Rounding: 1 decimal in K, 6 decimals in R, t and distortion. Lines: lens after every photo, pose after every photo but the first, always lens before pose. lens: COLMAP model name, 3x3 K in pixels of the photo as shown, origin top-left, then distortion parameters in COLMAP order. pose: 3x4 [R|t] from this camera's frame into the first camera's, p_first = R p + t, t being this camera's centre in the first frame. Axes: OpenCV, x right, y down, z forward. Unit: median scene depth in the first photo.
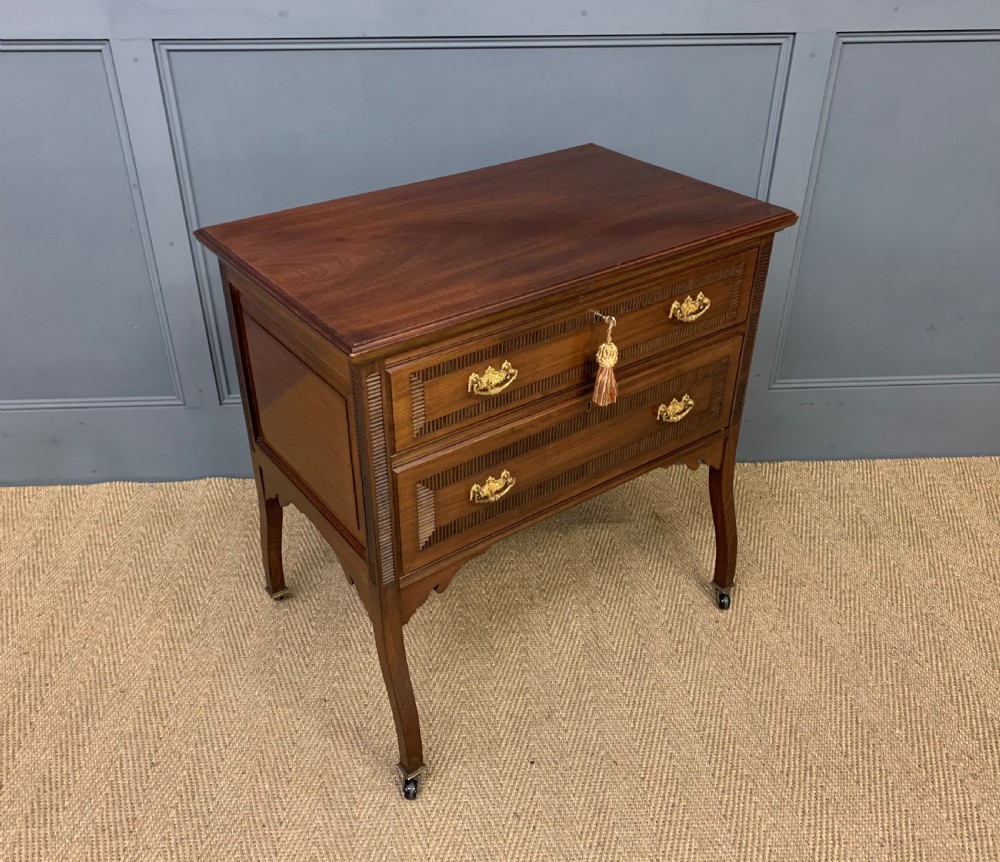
lens RADIAL K [[916.6, 0, 487.8], [0, 916.6, 416.6], [0, 0, 1]] dist [0.000761, 0.011885]
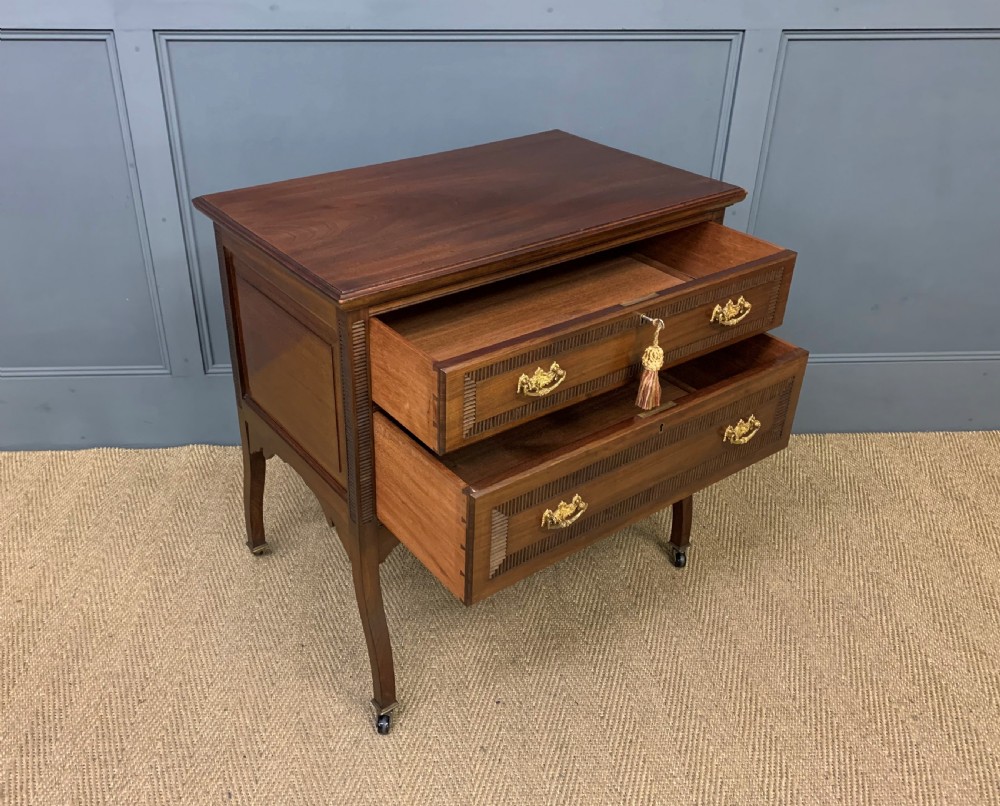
lens RADIAL K [[909.5, 0, 455.2], [0, 909.5, 381.6], [0, 0, 1]] dist [0.001238, 0.010309]
pose [[0.999961, 0.008710, 0.001195, -0.005180], [-0.008652, 0.999066, -0.042342, 0.047900], [-0.001563, 0.042330, 0.999102, -0.060657]]
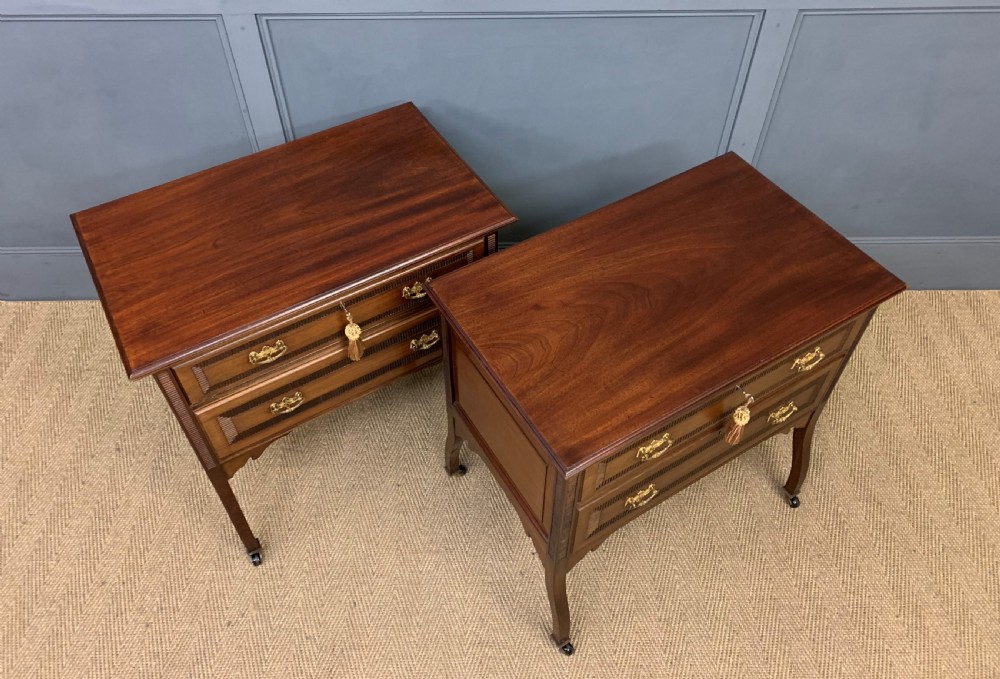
lens RADIAL K [[785.6, 0, 494.3], [0, 785.6, 295.4], [0, 0, 1]] dist [0.002918, 0.004397]
pose [[0.999394, 0.026434, -0.022640, 0.001698], [-0.019144, 0.960760, 0.276719, -0.349433], [0.029067, -0.276118, 0.960684, -0.149359]]
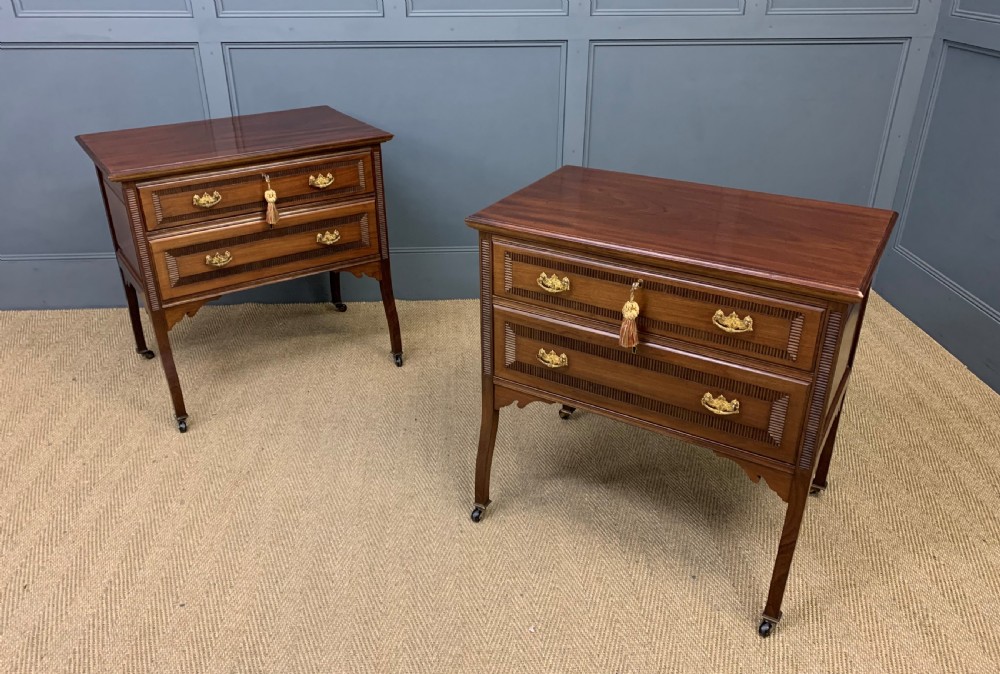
lens RADIAL K [[804.9, 0, 500.0], [0, 804.9, 337.0], [0, 0, 1]] dist [-0.003346, 0.012622]
pose [[0.999936, -0.001842, 0.011175, 0.187295], [0.002711, 0.996926, -0.078308, 0.324644], [-0.010996, 0.078333, 0.996867, -0.607255]]
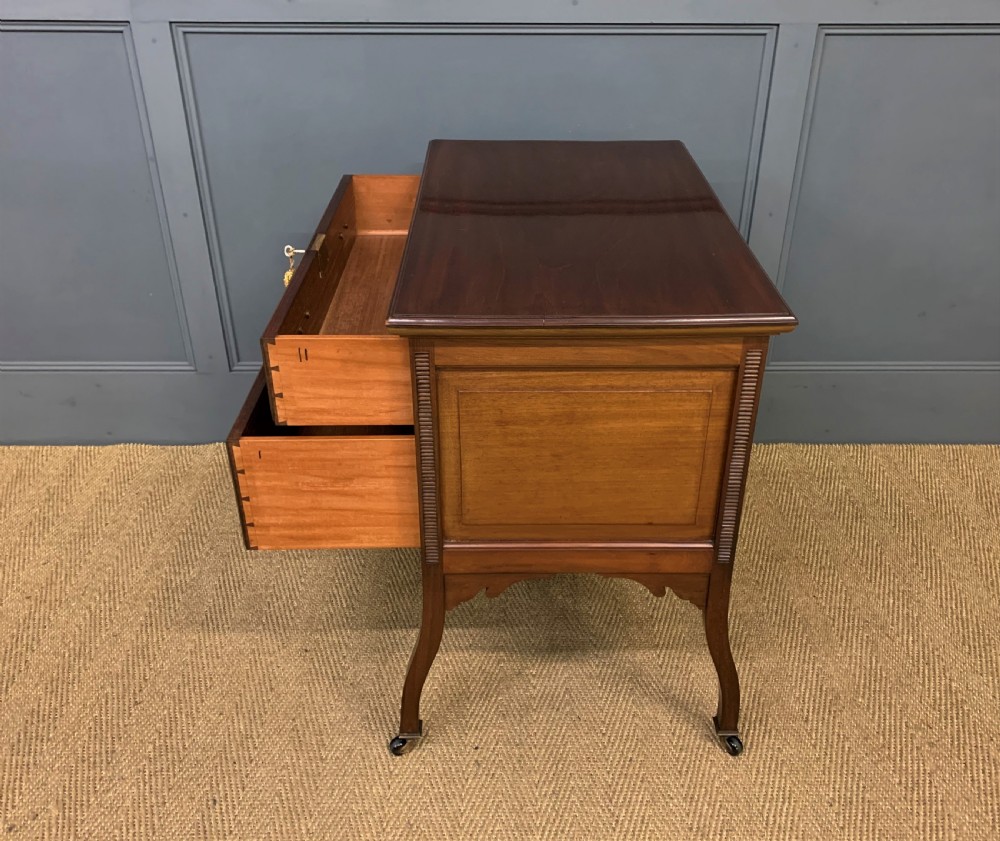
lens RADIAL K [[923.1, 0, 510.8], [0, 923.1, 384.1], [0, 0, 1]] dist [-0.000320, 0.013515]
pose [[0.999022, 0.026489, -0.035406, 0.082437], [-0.027786, 0.998941, -0.036660, 0.039690], [0.034397, 0.037608, 0.998700, -0.046704]]
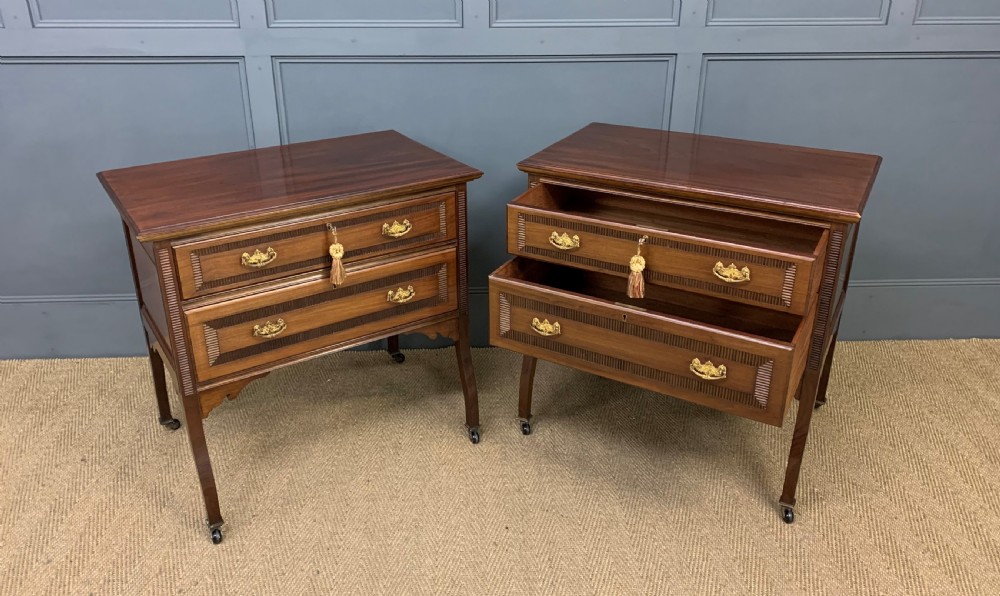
lens RADIAL K [[792.5, 0, 492.1], [0, 792.5, 266.0], [0, 0, 1]] dist [0.005157, -0.000144]
pose [[0.999981, 0.004718, -0.003862, 0.025381], [-0.005222, 0.989693, -0.143107, 0.146747], [0.003147, 0.143124, 0.989700, -0.314175]]
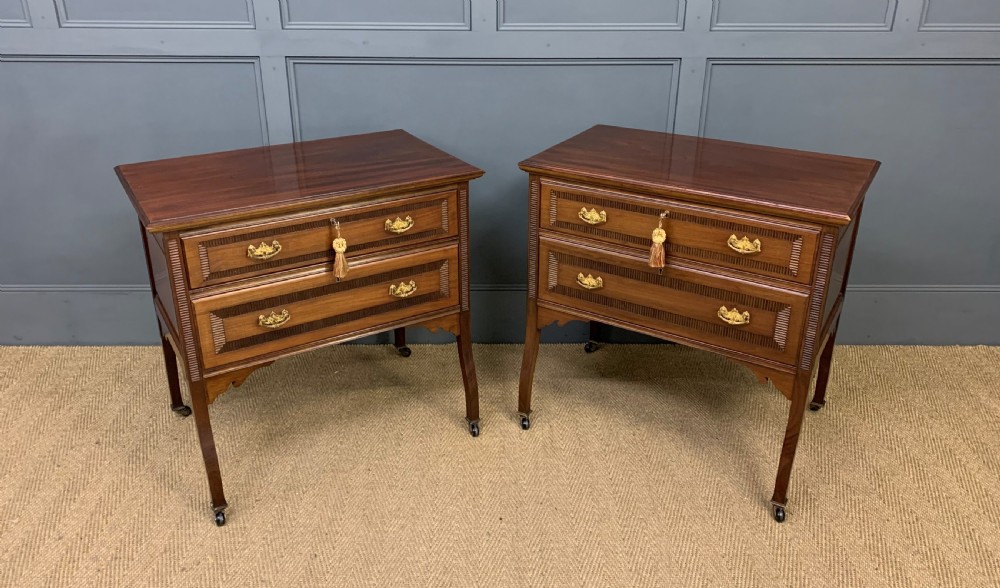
lens RADIAL K [[789.2, 0, 491.1], [0, 789.2, 262.0], [0, 0, 1]] dist [0.008354, -0.004793]
pose [[0.999050, 0.022357, -0.037405, 0.065583], [-0.027707, 0.988409, -0.149263, 0.156961], [0.033634, 0.150158, 0.988090, -0.338210]]
